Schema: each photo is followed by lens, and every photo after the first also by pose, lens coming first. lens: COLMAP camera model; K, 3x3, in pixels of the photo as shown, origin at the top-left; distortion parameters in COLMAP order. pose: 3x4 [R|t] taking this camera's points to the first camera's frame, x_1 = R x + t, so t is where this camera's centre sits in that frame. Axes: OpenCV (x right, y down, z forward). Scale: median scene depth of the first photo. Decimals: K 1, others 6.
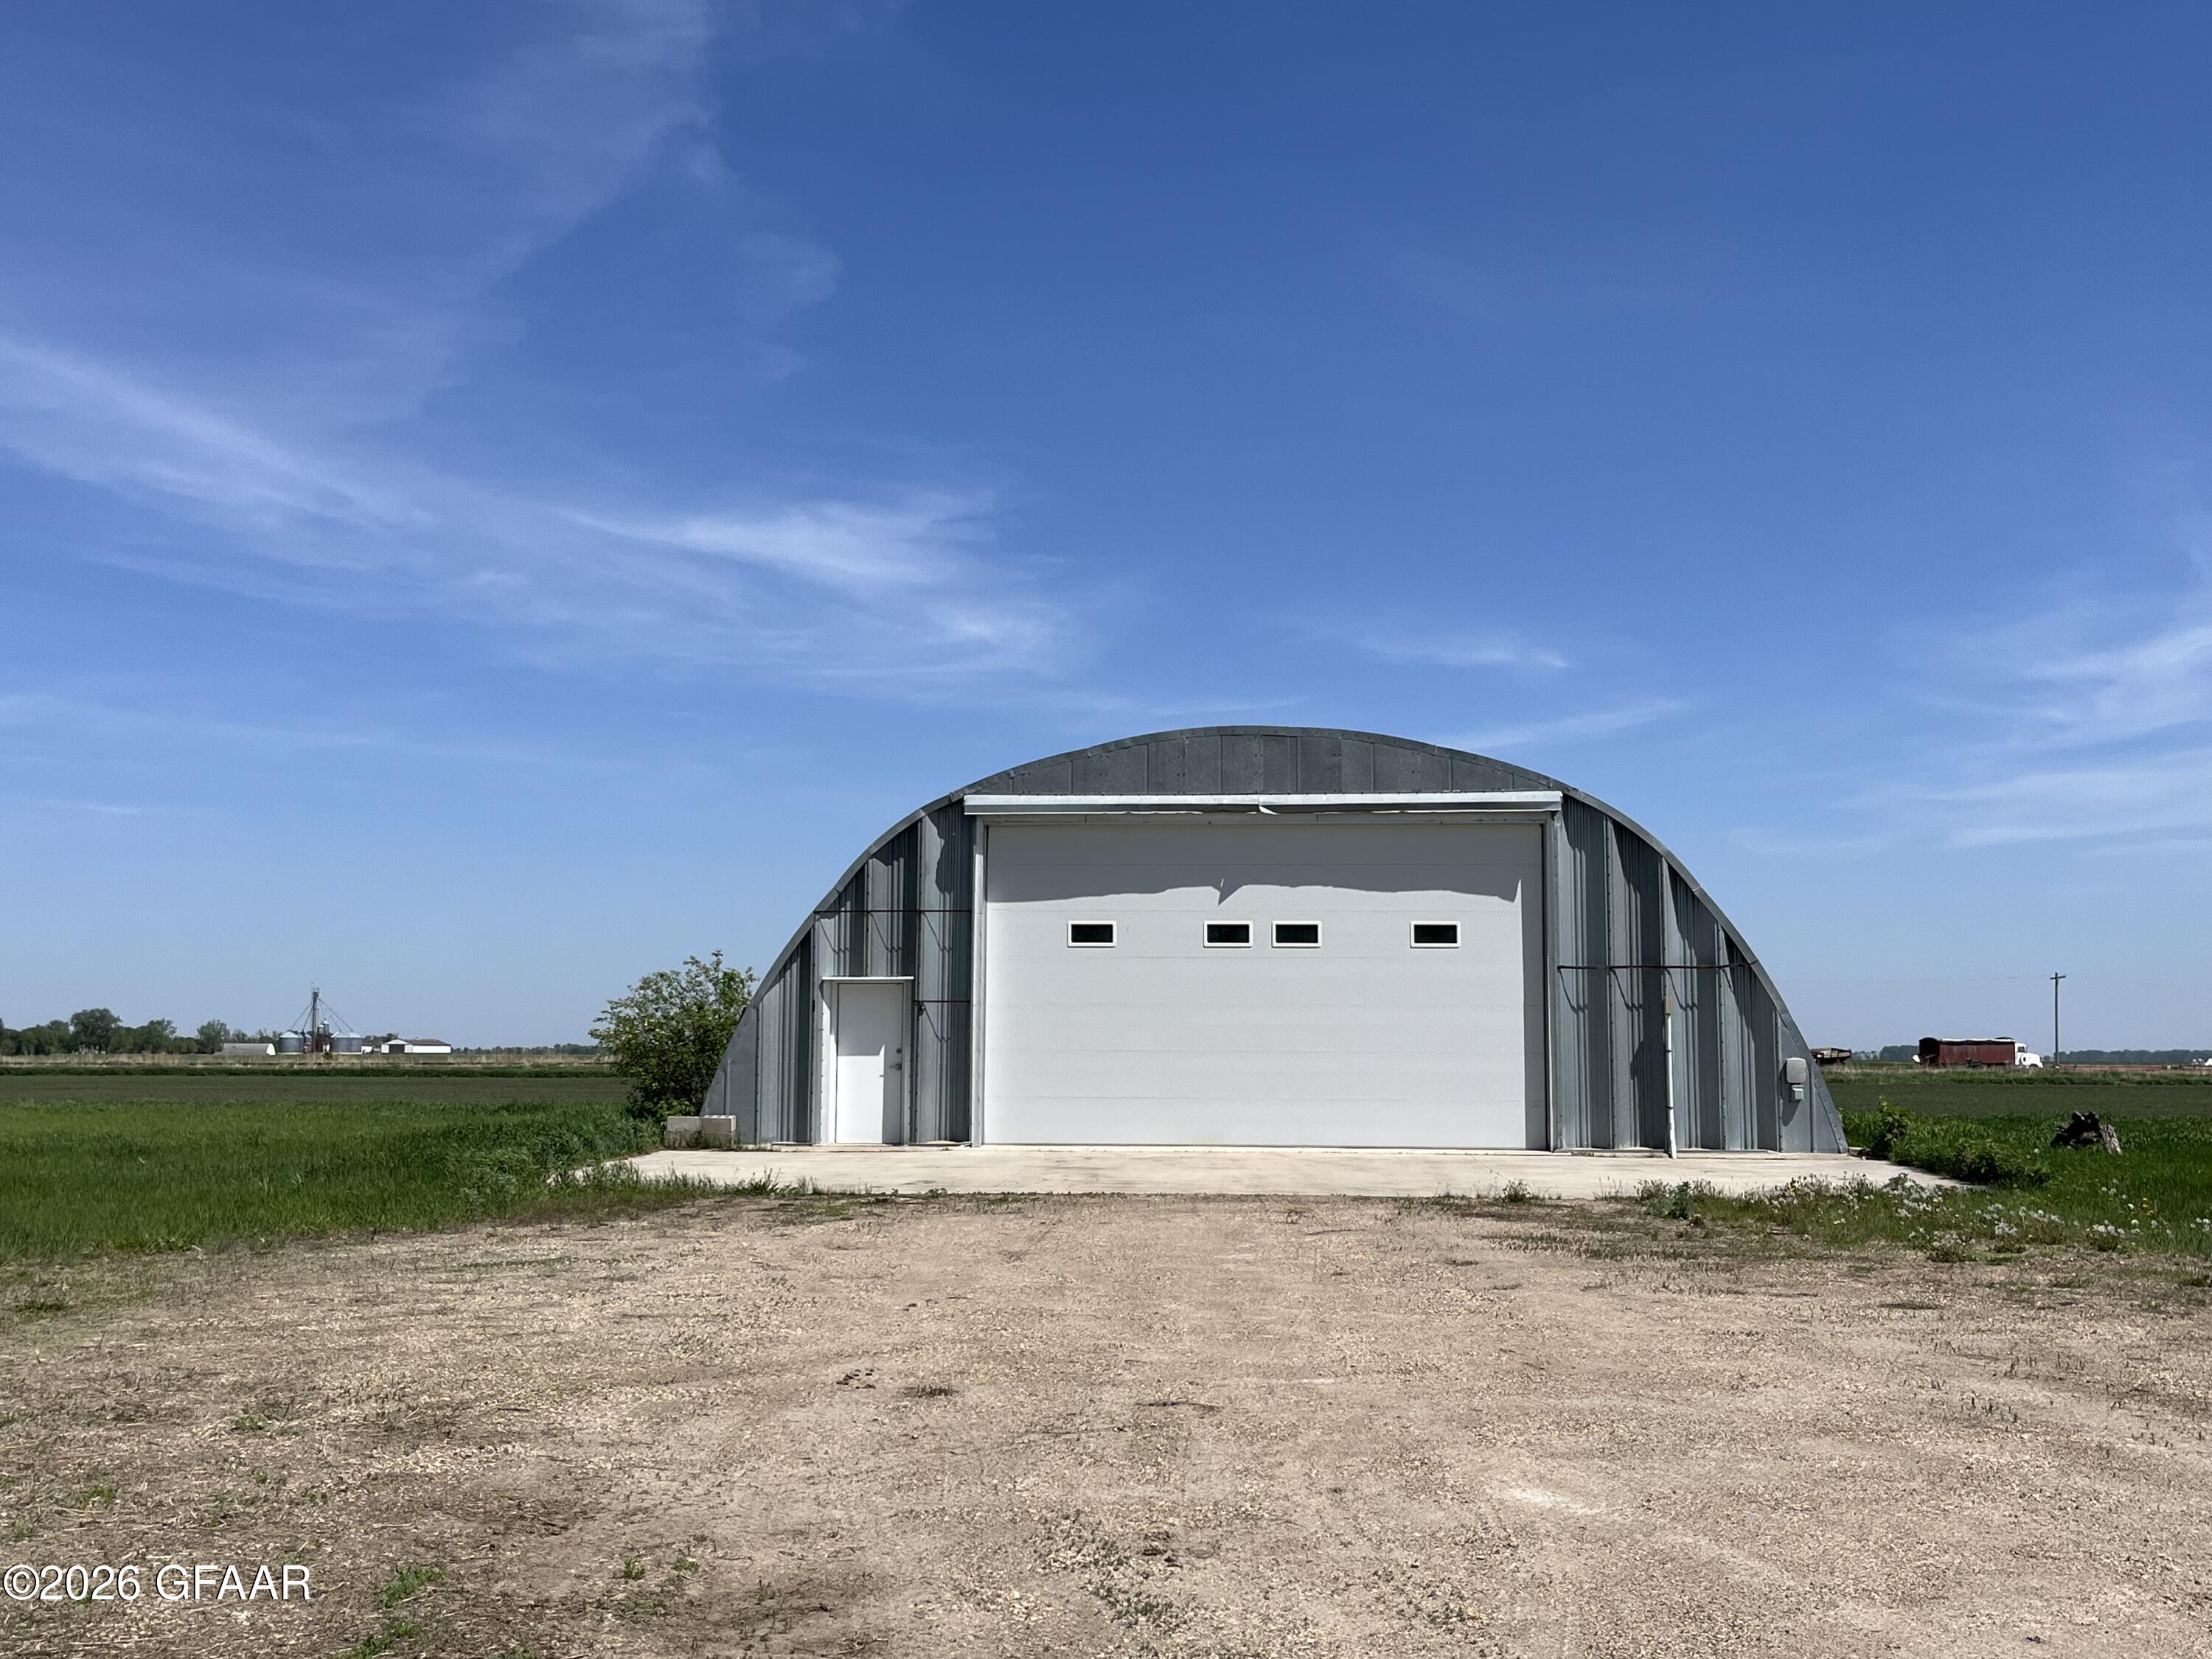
lens RADIAL K [[2252.8, 0, 1106.0], [0, 2252.8, 829.5], [0, 0, 1]] dist [-0.007026, -0.001535]
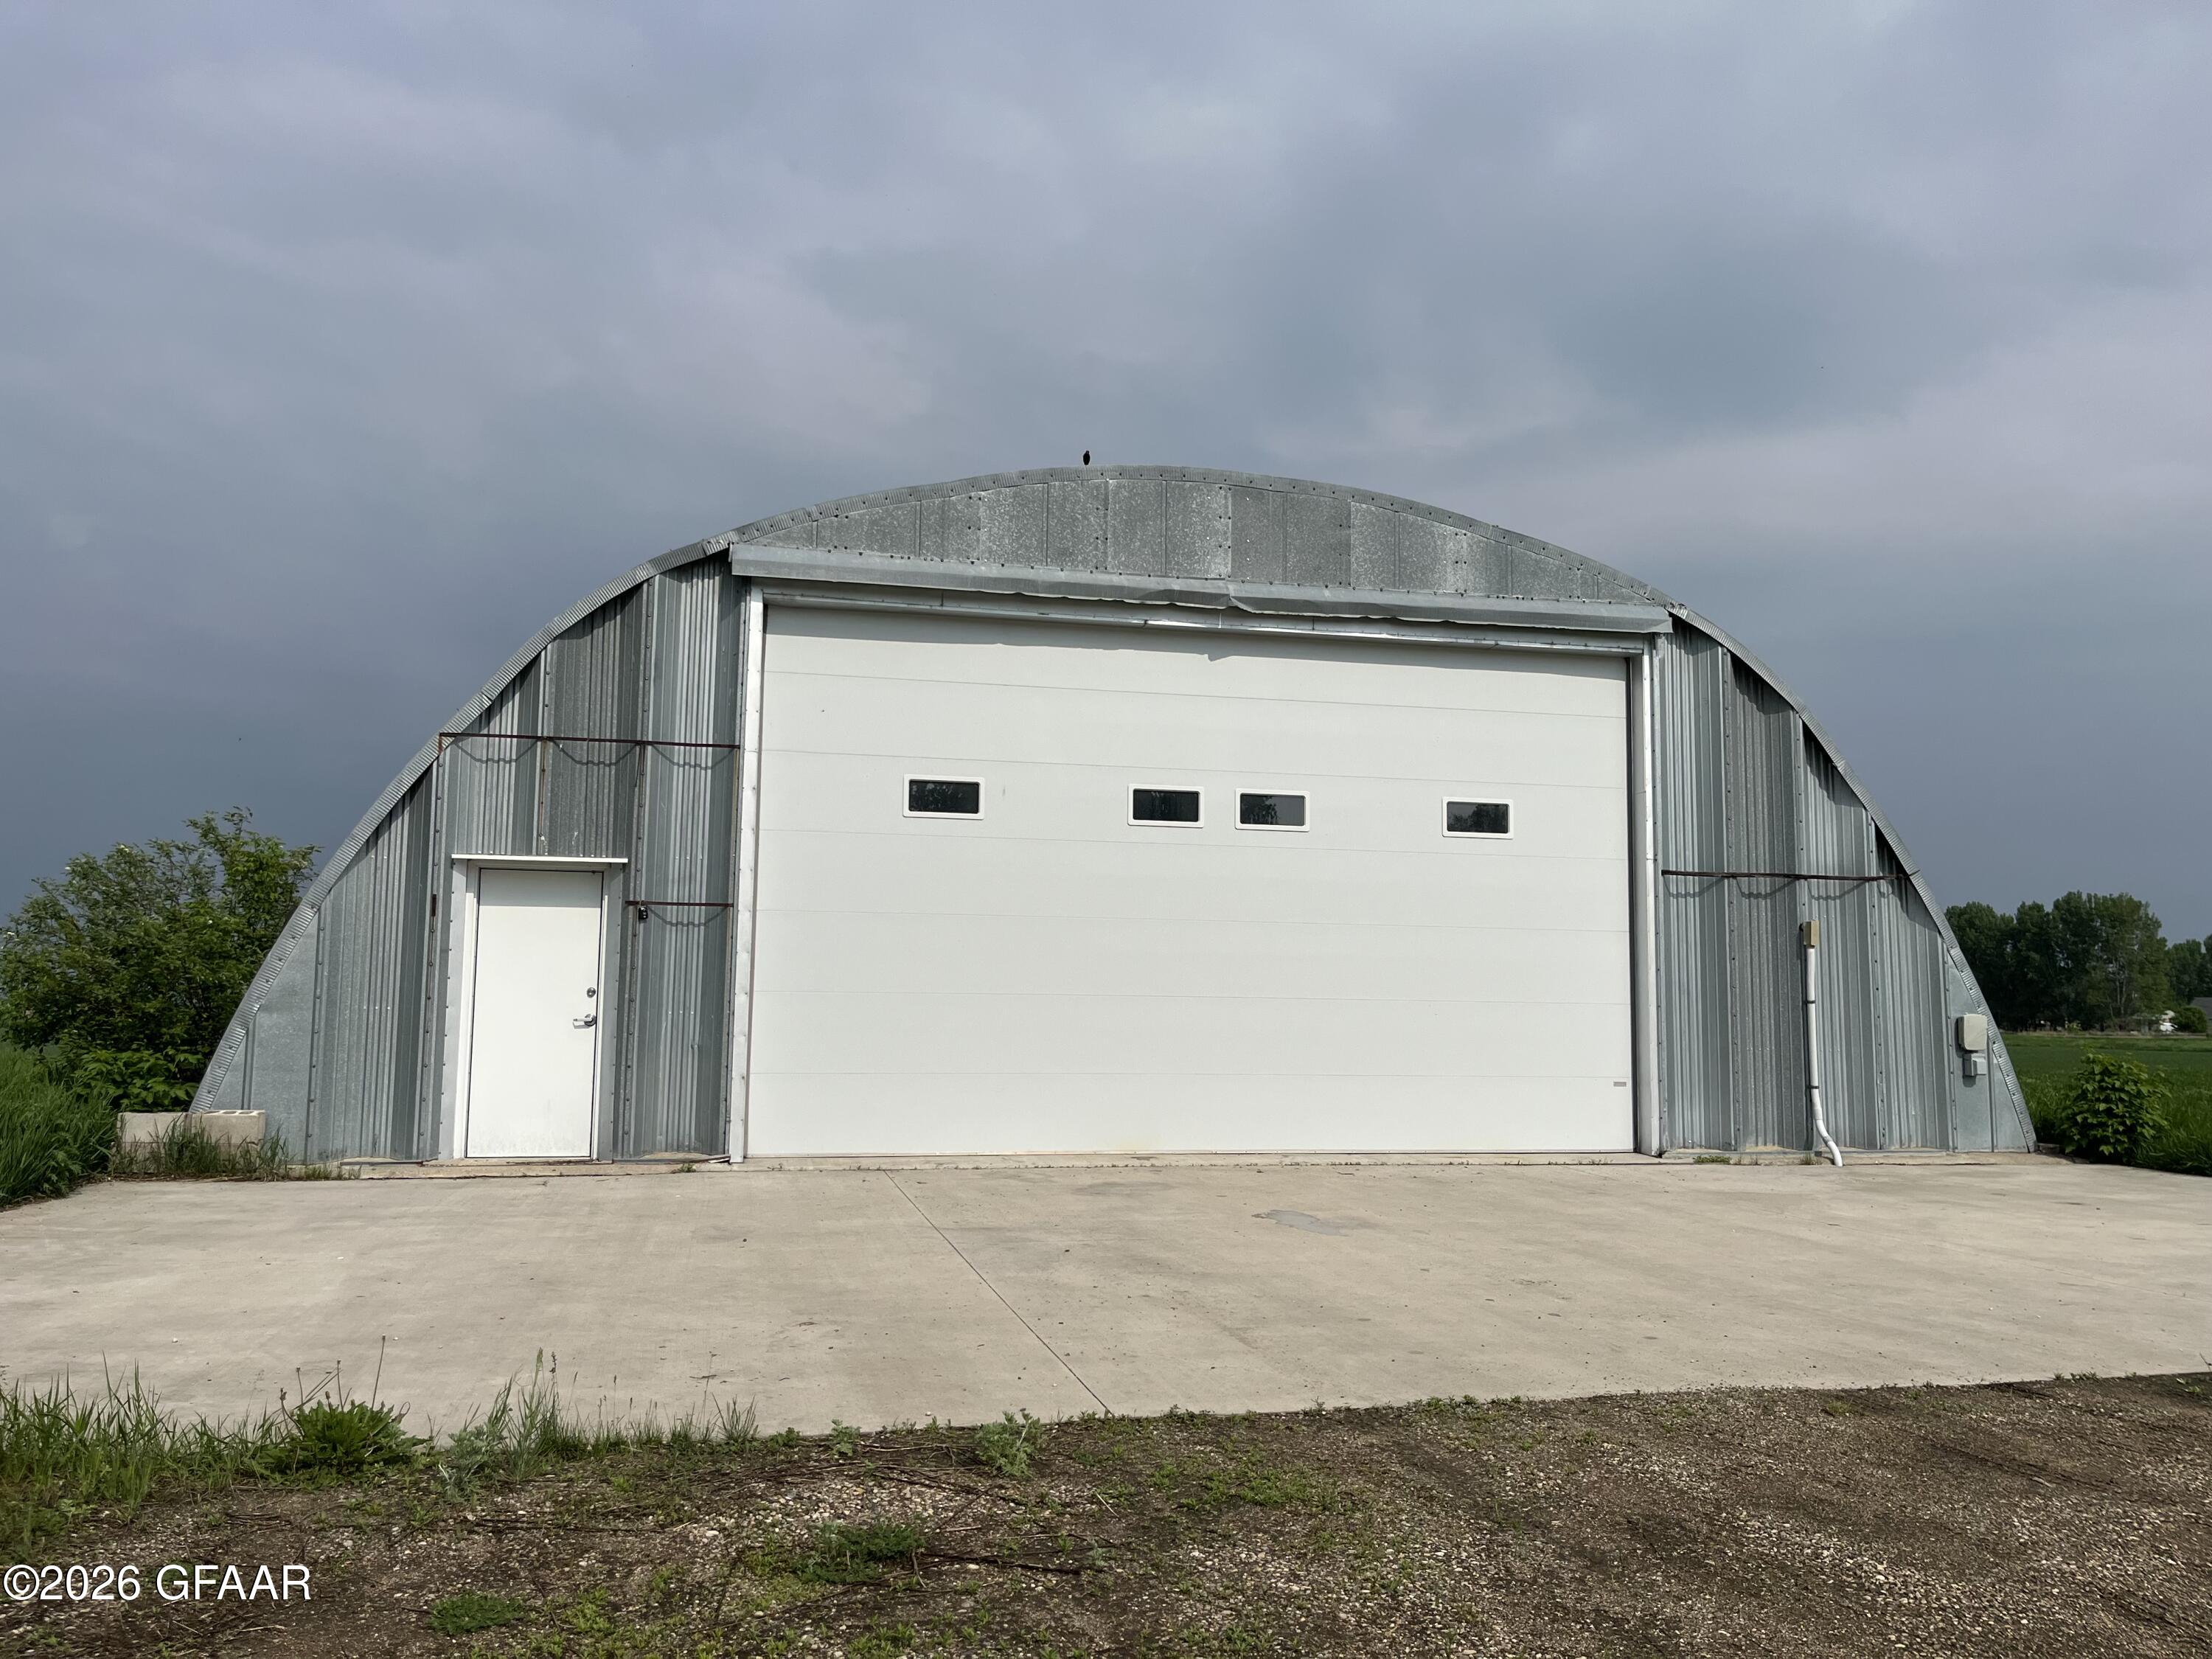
lens RADIAL K [[1674.1, 0, 1106.0], [0, 1674.1, 829.5], [0, 0, 1]] dist [-0.002244, -0.009138]
pose [[0.957967, 0.040474, 0.284008, -0.091223], [-0.023775, 0.997793, -0.062001, 0.082156], [-0.285890, 0.052643, 0.956815, 0.575473]]
